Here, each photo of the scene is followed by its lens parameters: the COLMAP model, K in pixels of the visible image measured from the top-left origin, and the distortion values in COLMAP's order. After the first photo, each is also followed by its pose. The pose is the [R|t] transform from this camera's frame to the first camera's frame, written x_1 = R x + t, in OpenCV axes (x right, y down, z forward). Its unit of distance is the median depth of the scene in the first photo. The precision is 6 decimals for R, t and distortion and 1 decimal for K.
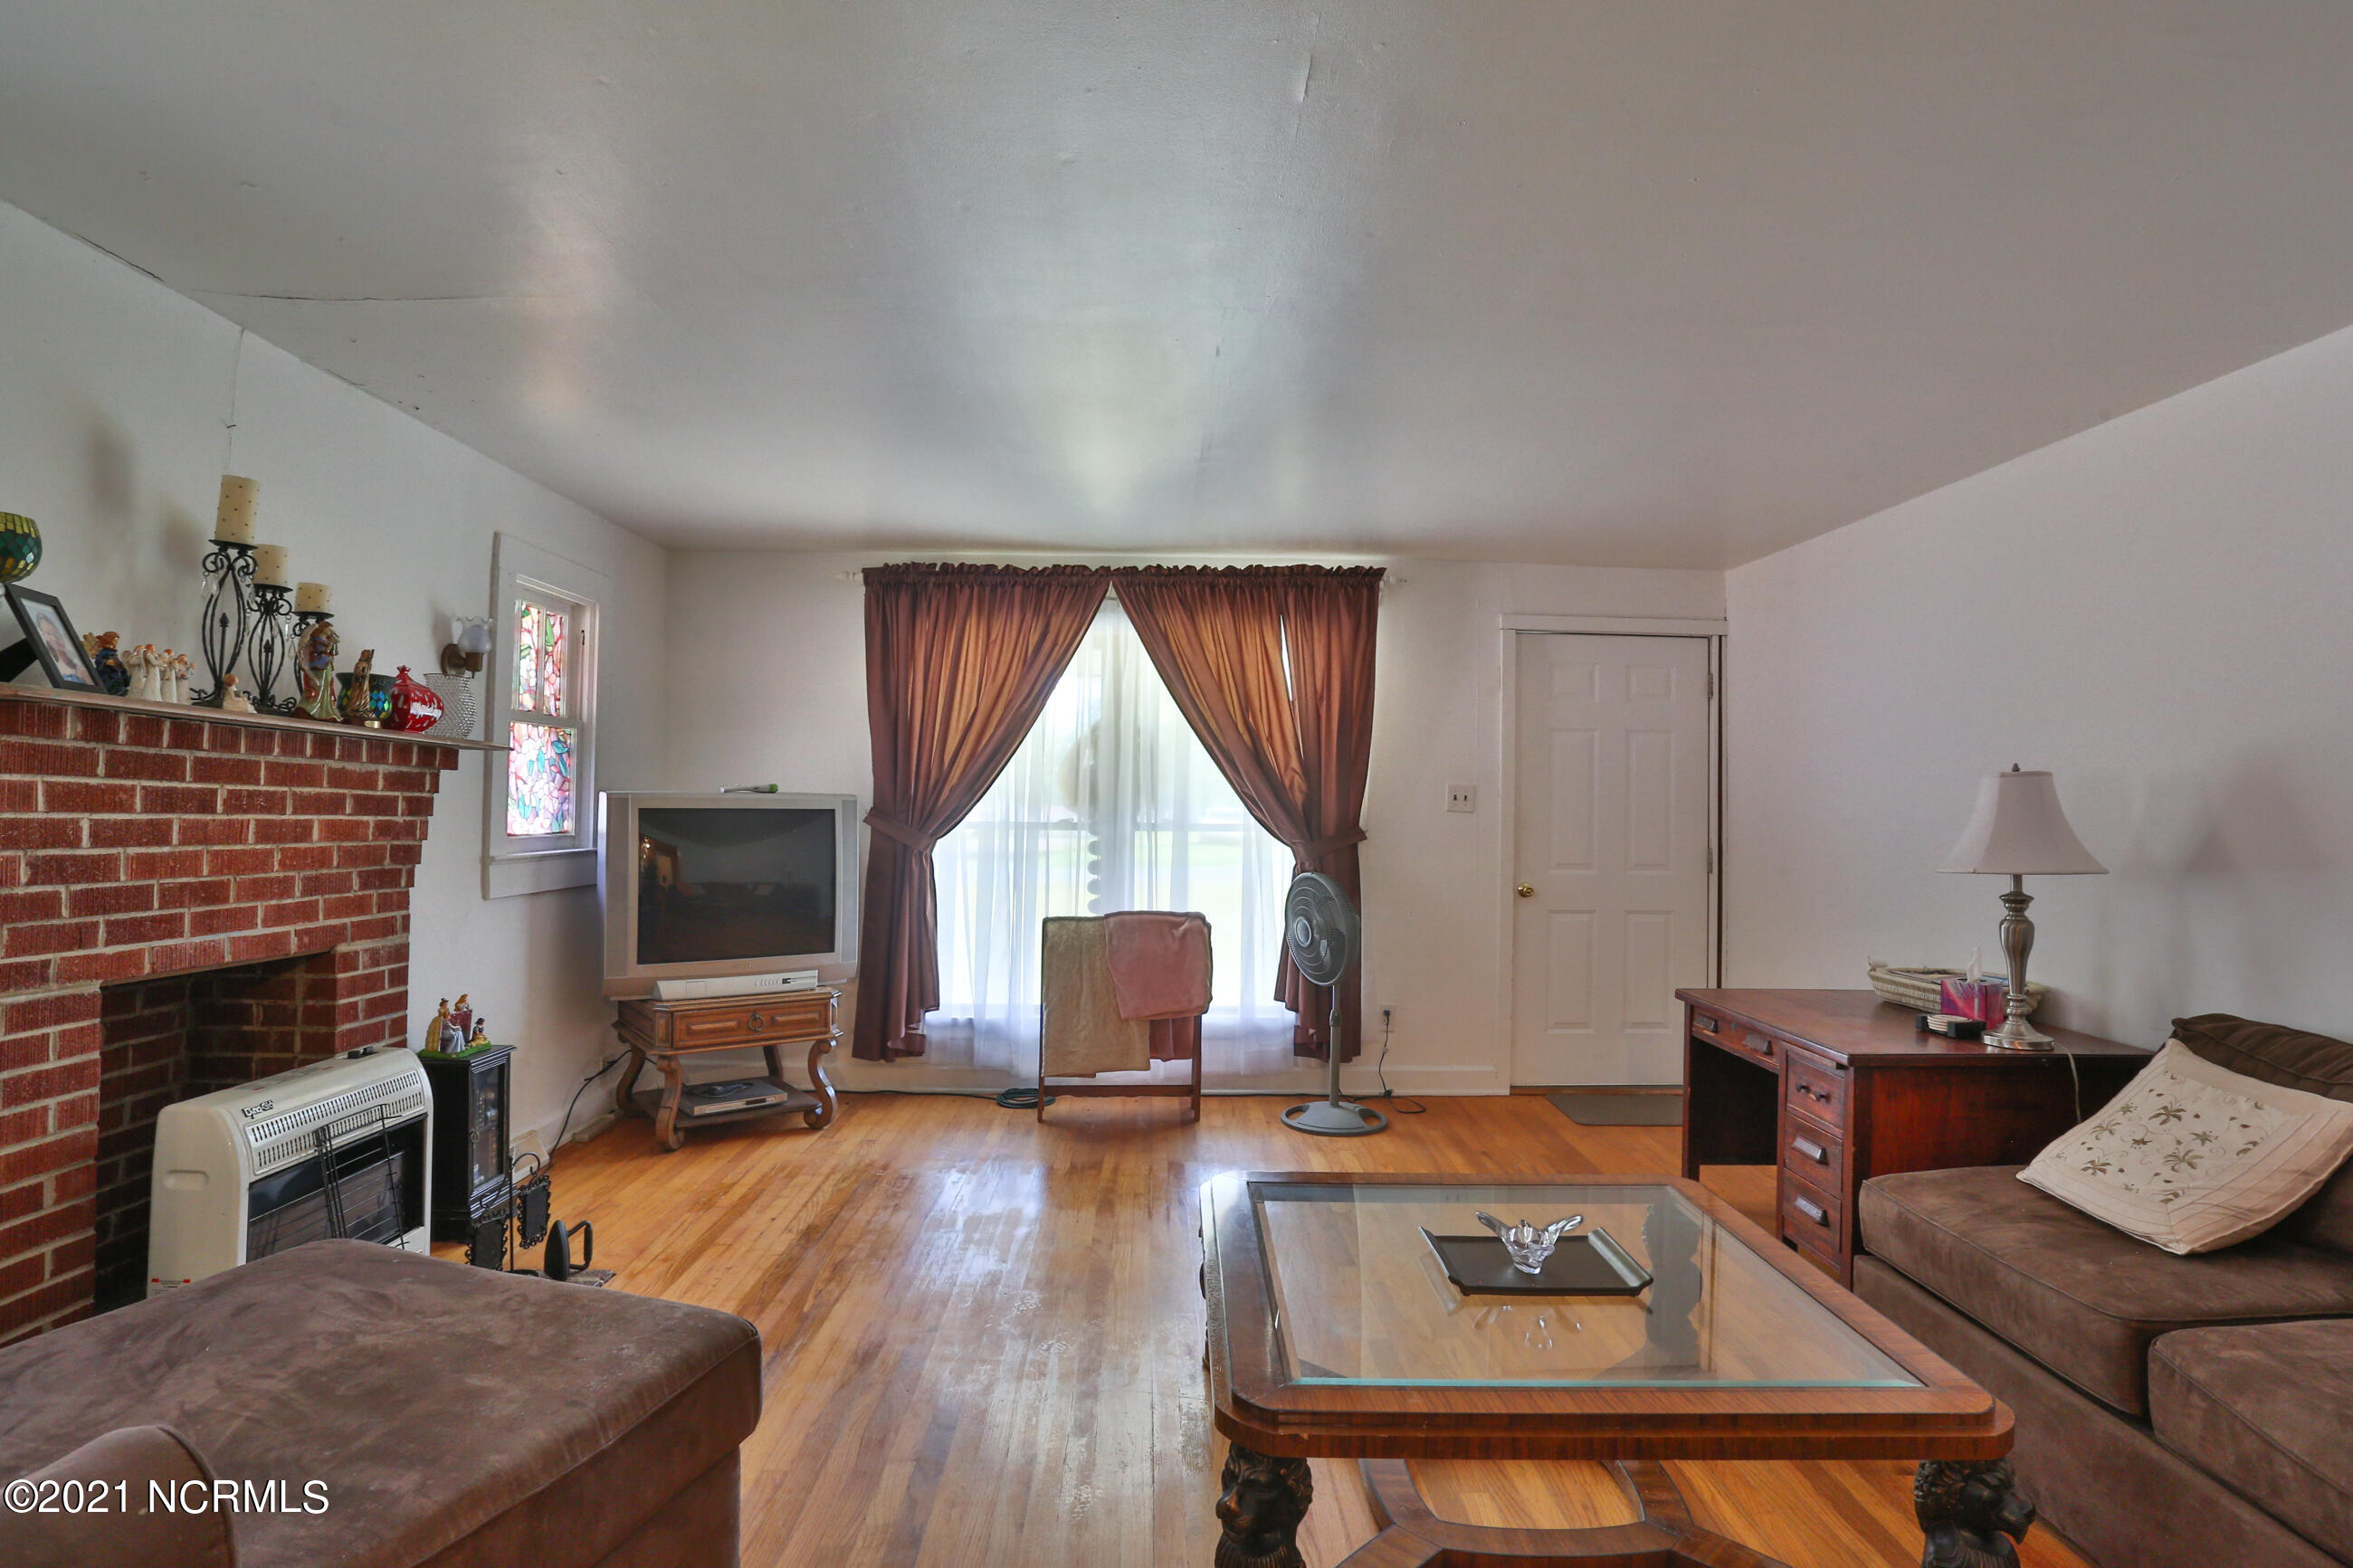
lens RADIAL K [[1209.9, 0, 1168.4], [0, 1209.9, 773.6], [0, 0, 1]] dist [-0.085642, 0.040475]
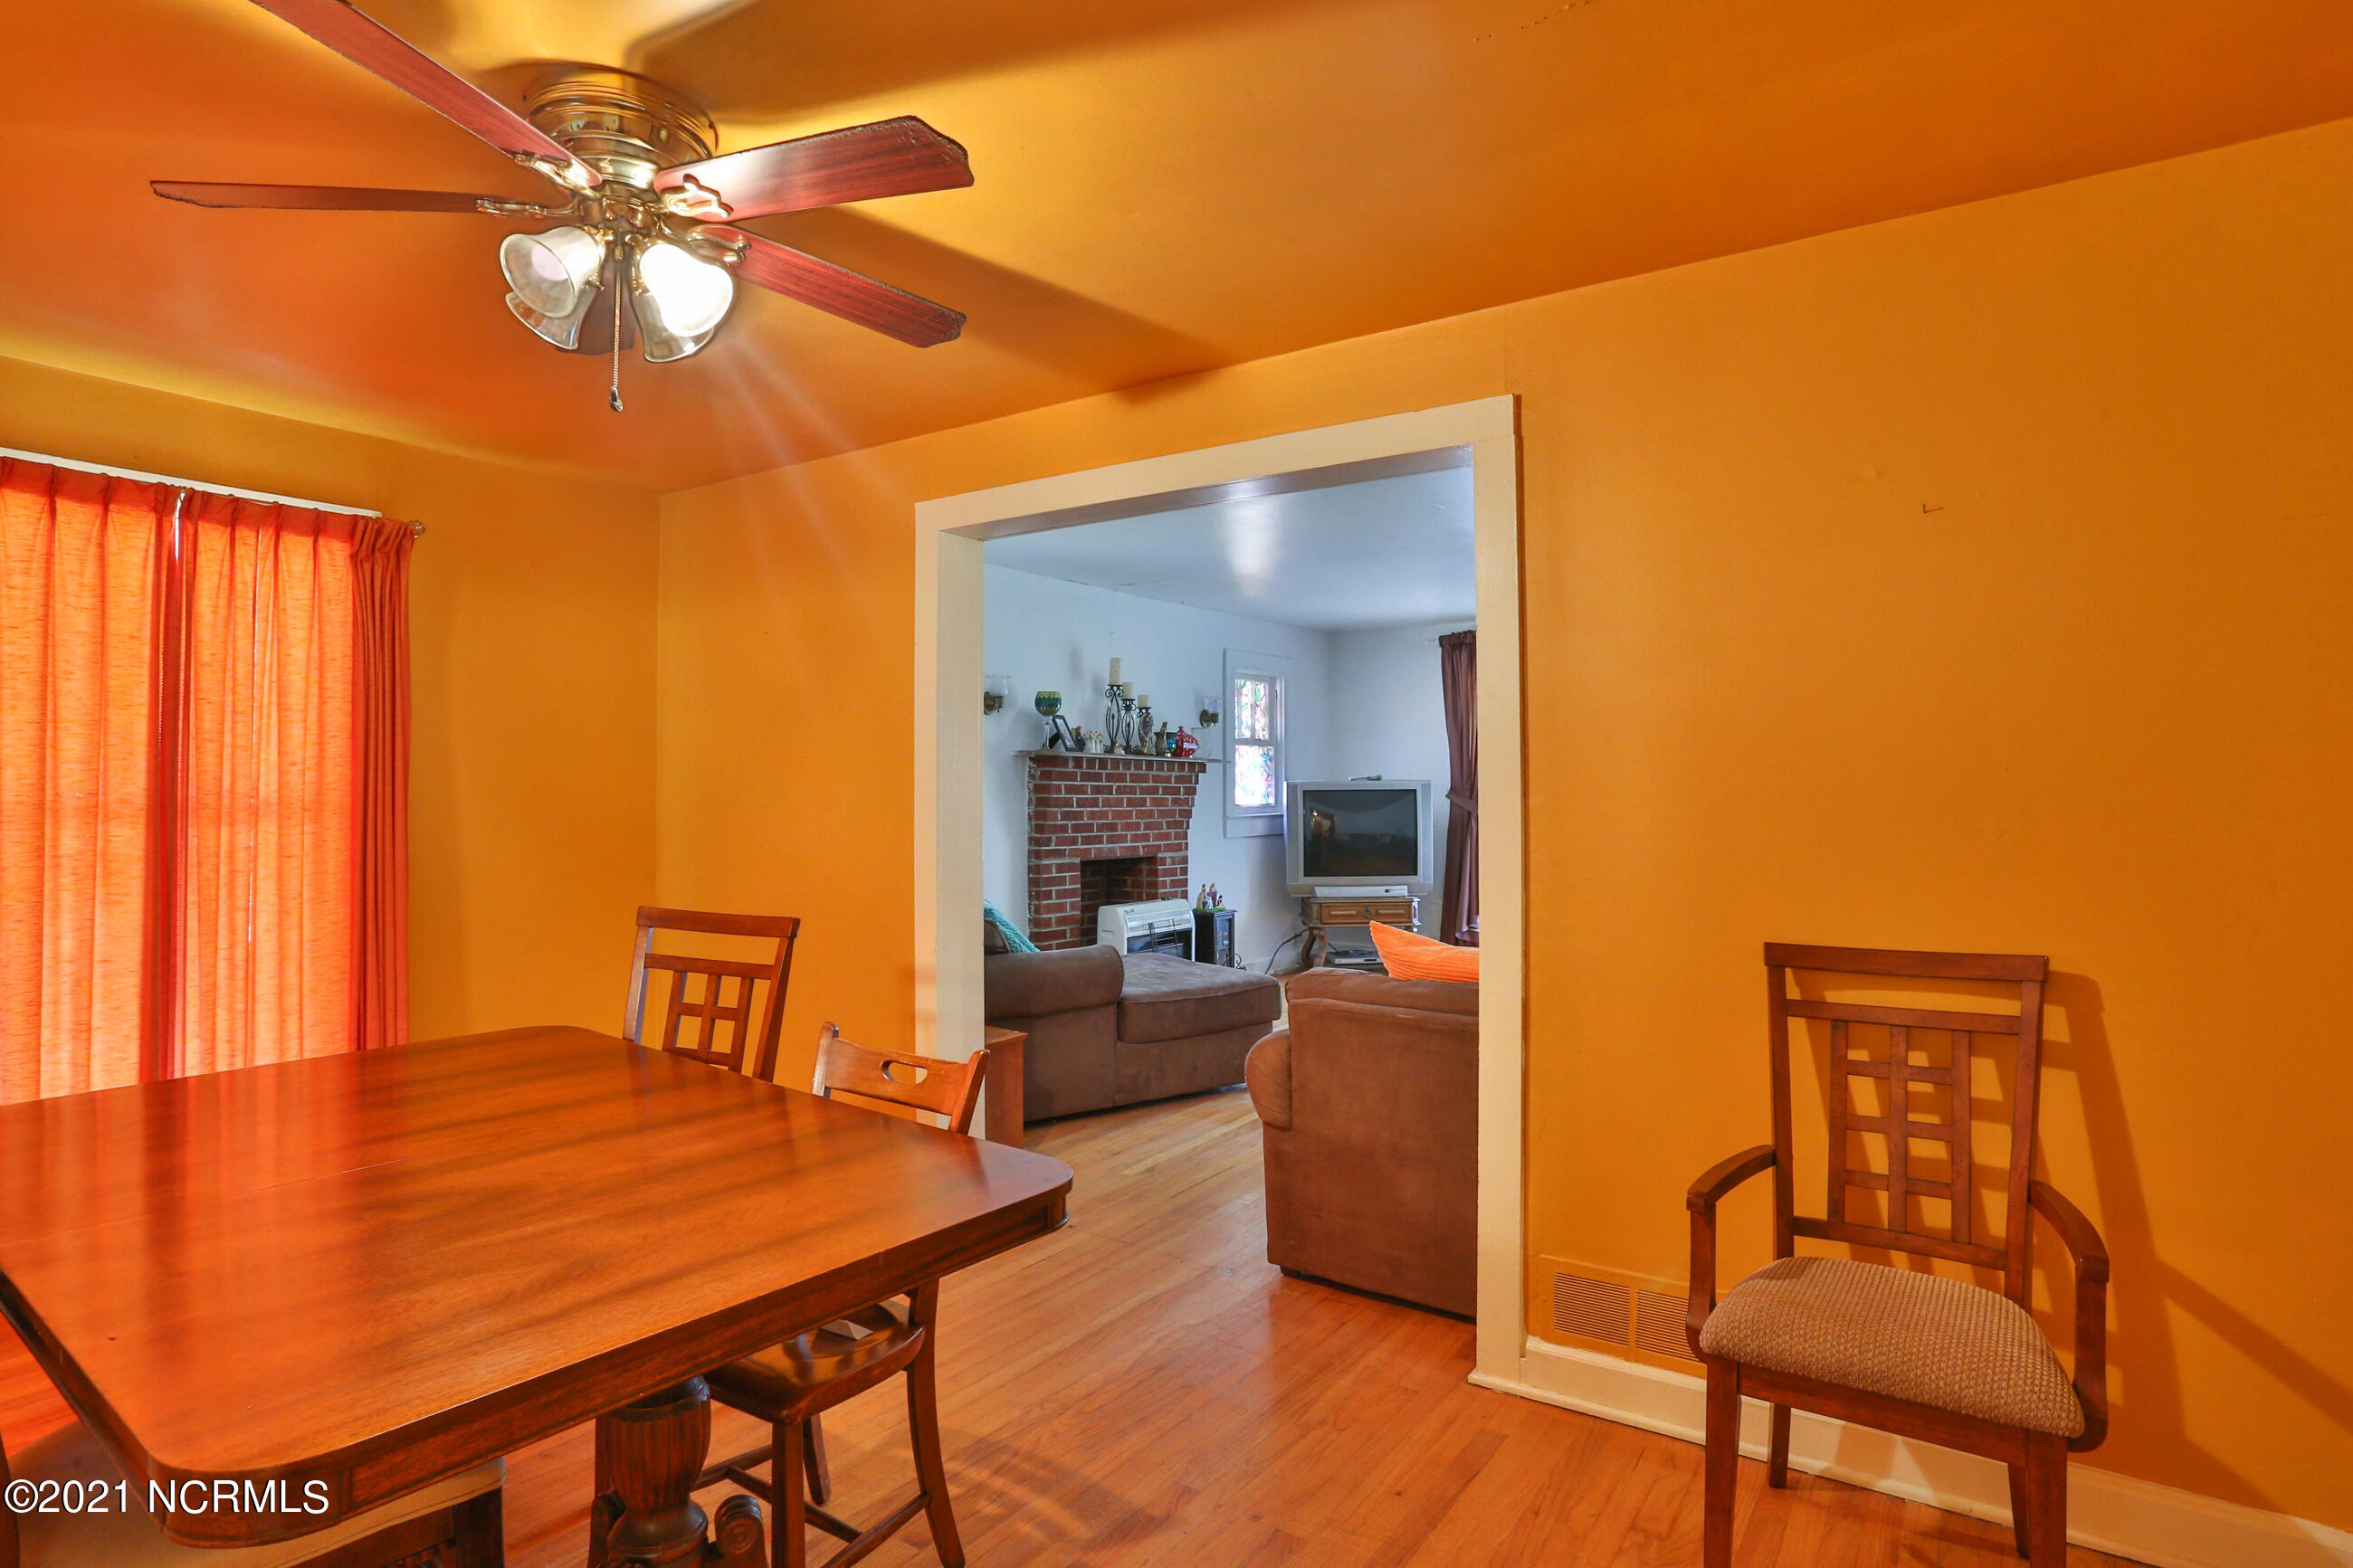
lens RADIAL K [[1209.9, 0, 1168.4], [0, 1209.9, 773.6], [0, 0, 1]] dist [-0.085642, 0.040475]
pose [[0.806856, -0.018659, -0.590453, 0.667896], [0.029132, 0.999542, 0.008224, -0.024030], [0.590029, -0.023837, 0.807030, -0.843960]]
